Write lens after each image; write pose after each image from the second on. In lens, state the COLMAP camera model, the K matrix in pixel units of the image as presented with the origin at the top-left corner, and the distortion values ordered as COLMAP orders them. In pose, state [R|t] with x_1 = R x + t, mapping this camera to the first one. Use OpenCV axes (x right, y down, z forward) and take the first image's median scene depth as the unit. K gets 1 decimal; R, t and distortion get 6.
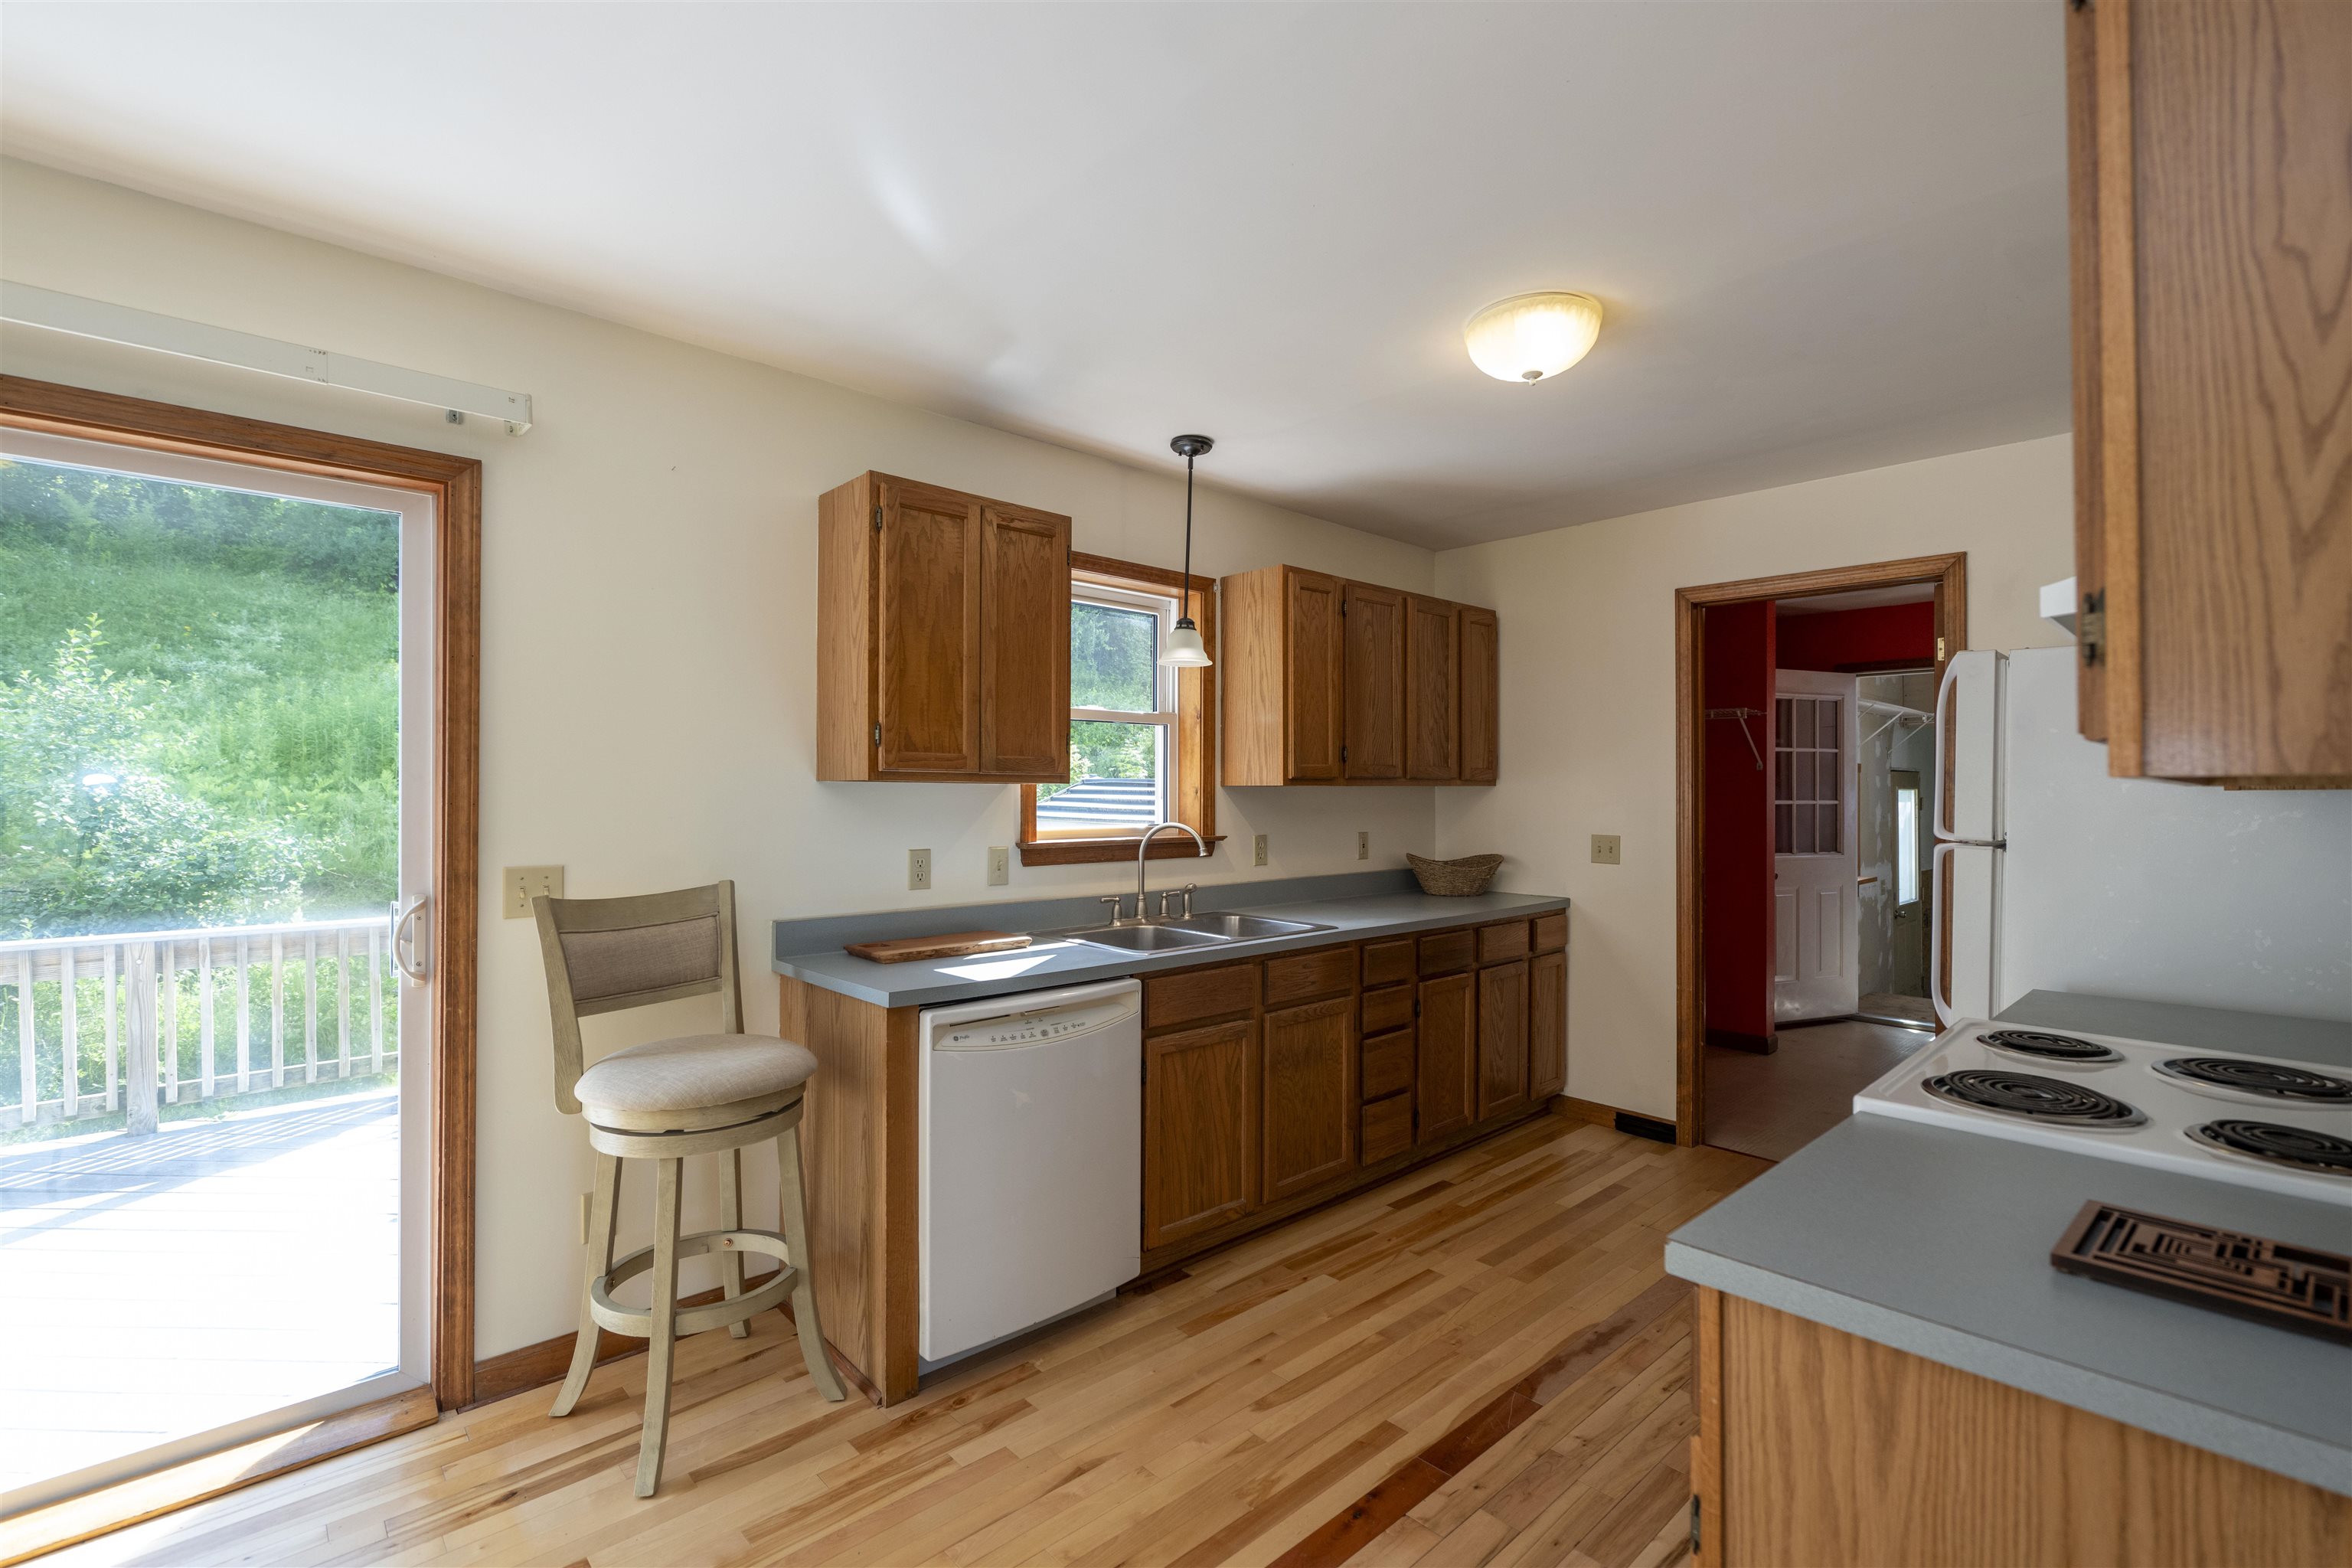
lens RADIAL K [[1020.5, 0, 1166.4], [0, 1020.5, 780.0], [0, 0, 1]] dist [-0.001043, -0.000206]
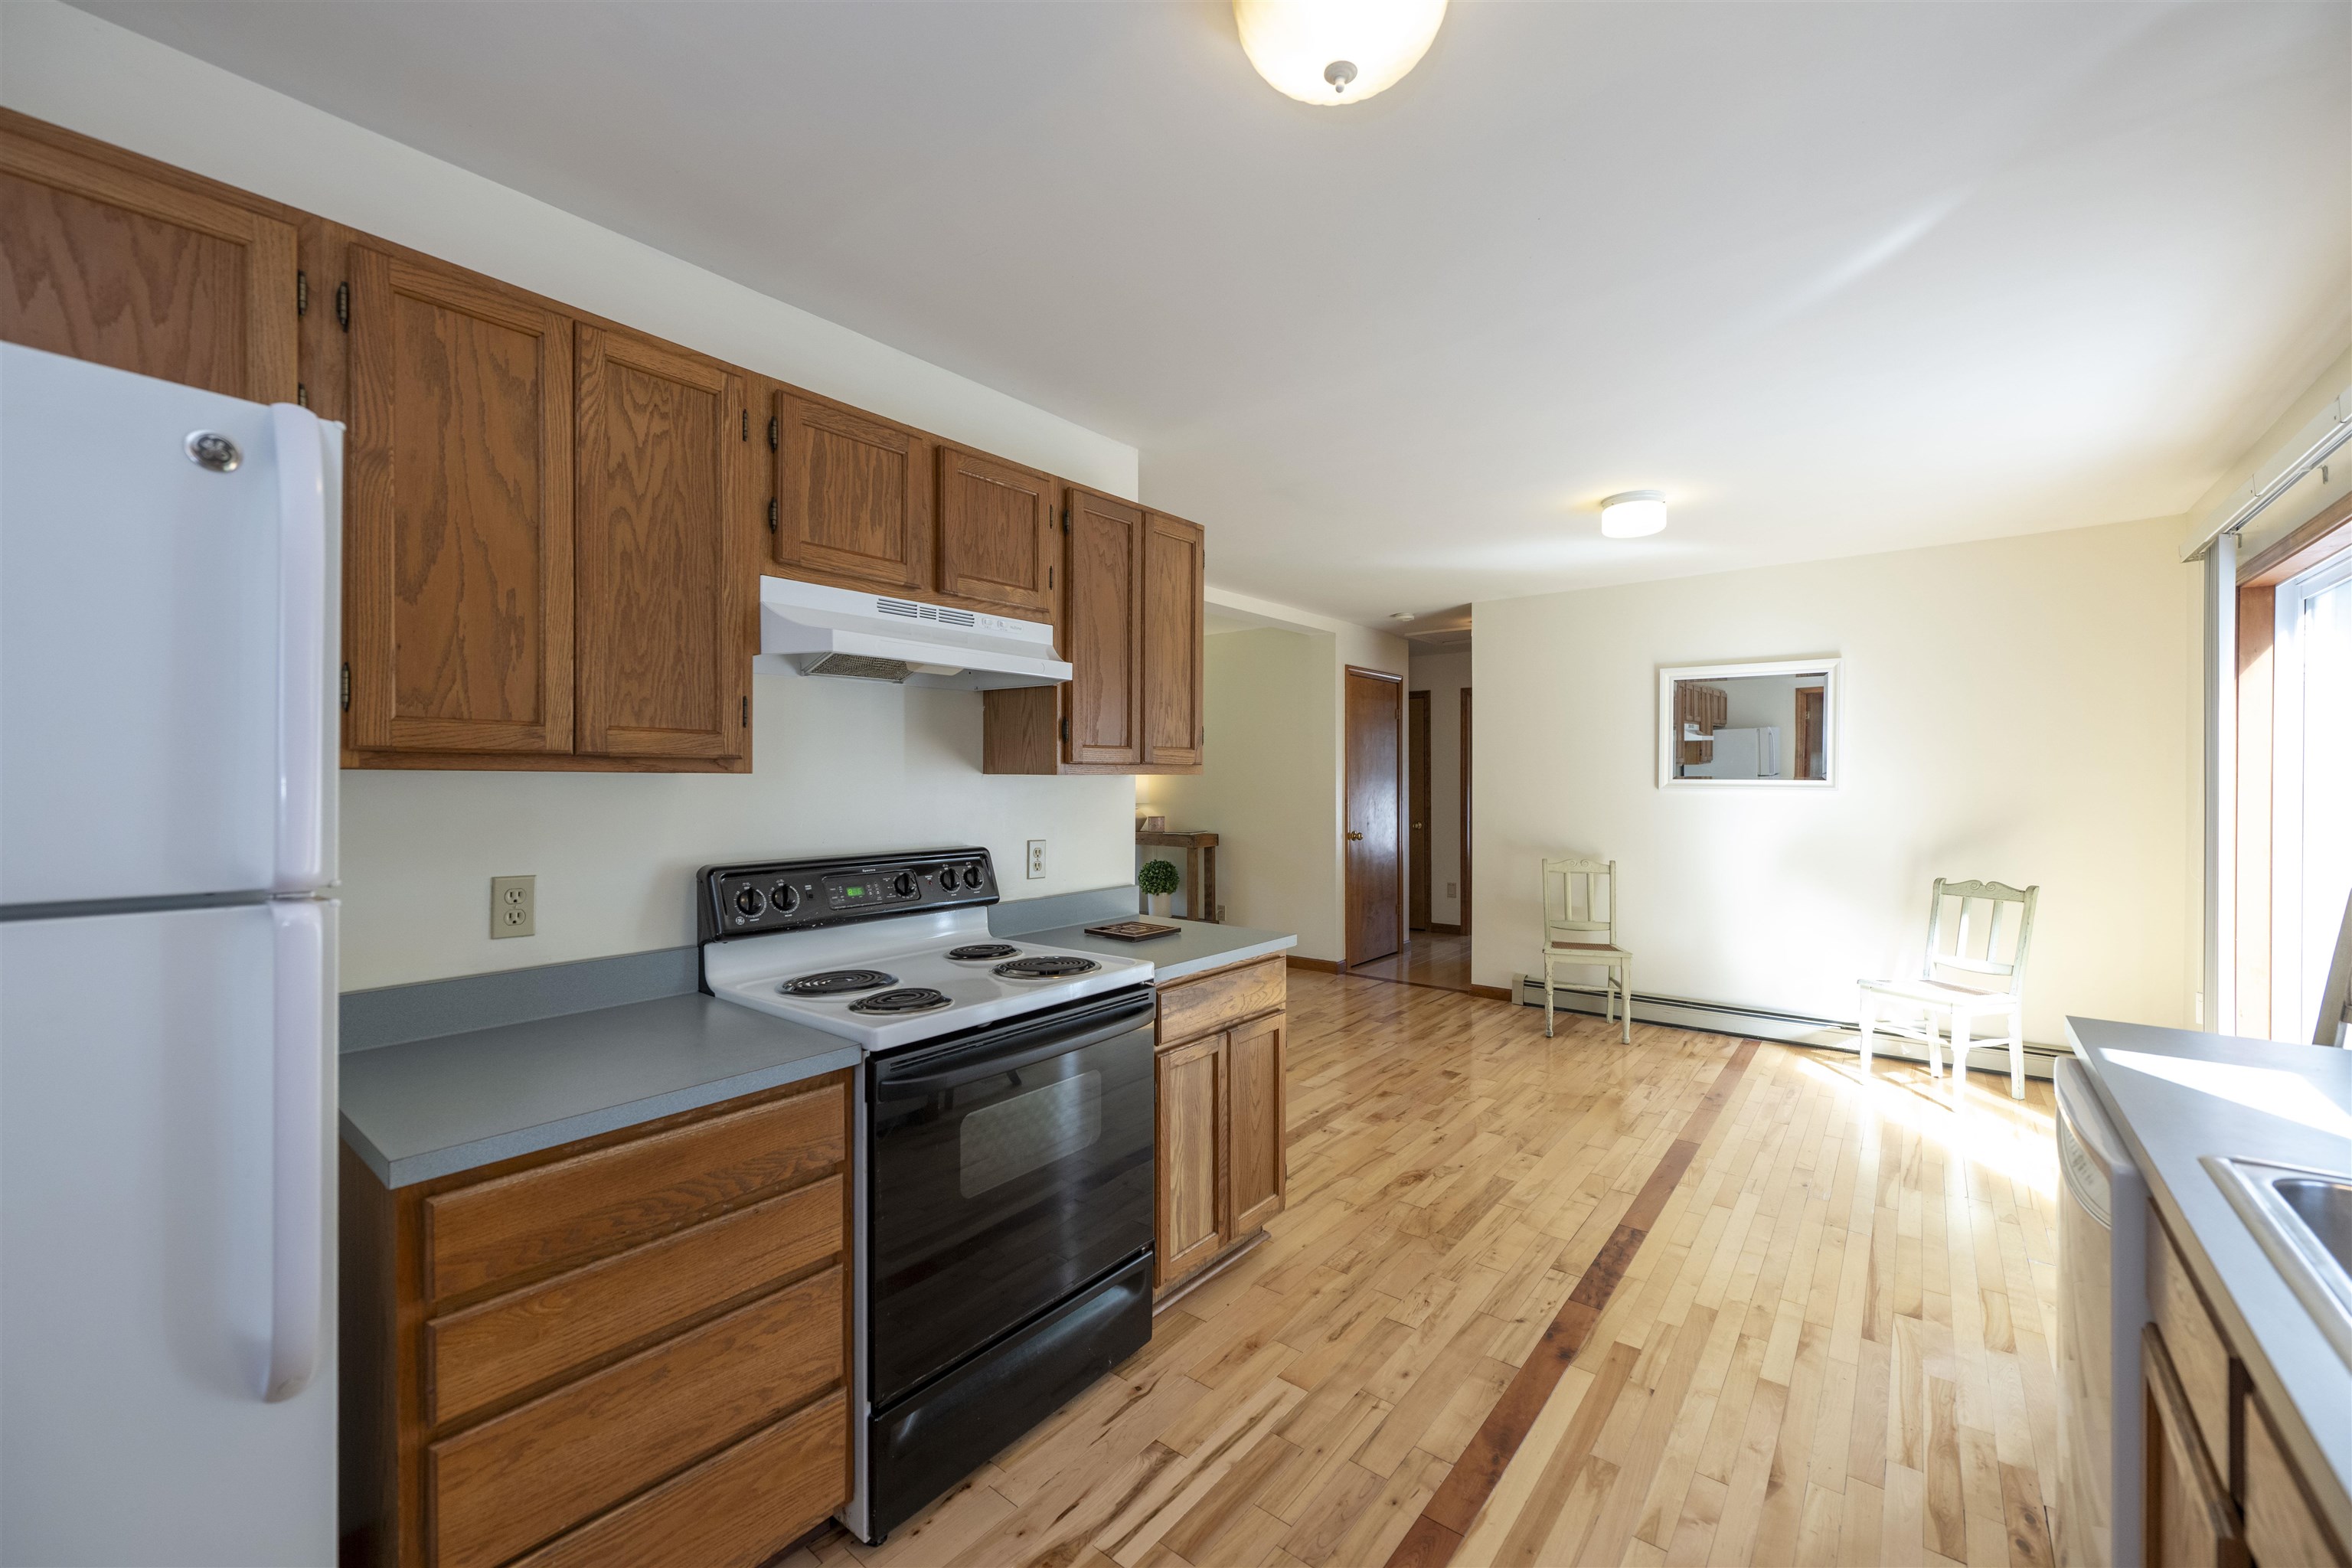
lens RADIAL K [[941.7, 0, 1167.8], [0, 941.7, 783.8], [0, 0, 1]] dist [-0.000628, 0.000576]
pose [[-0.988352, 0.000633, -0.152182, 0.656008], [0.001302, 0.999990, -0.004301, 0.015297], [0.152178, -0.004449, -0.988343, 1.865046]]
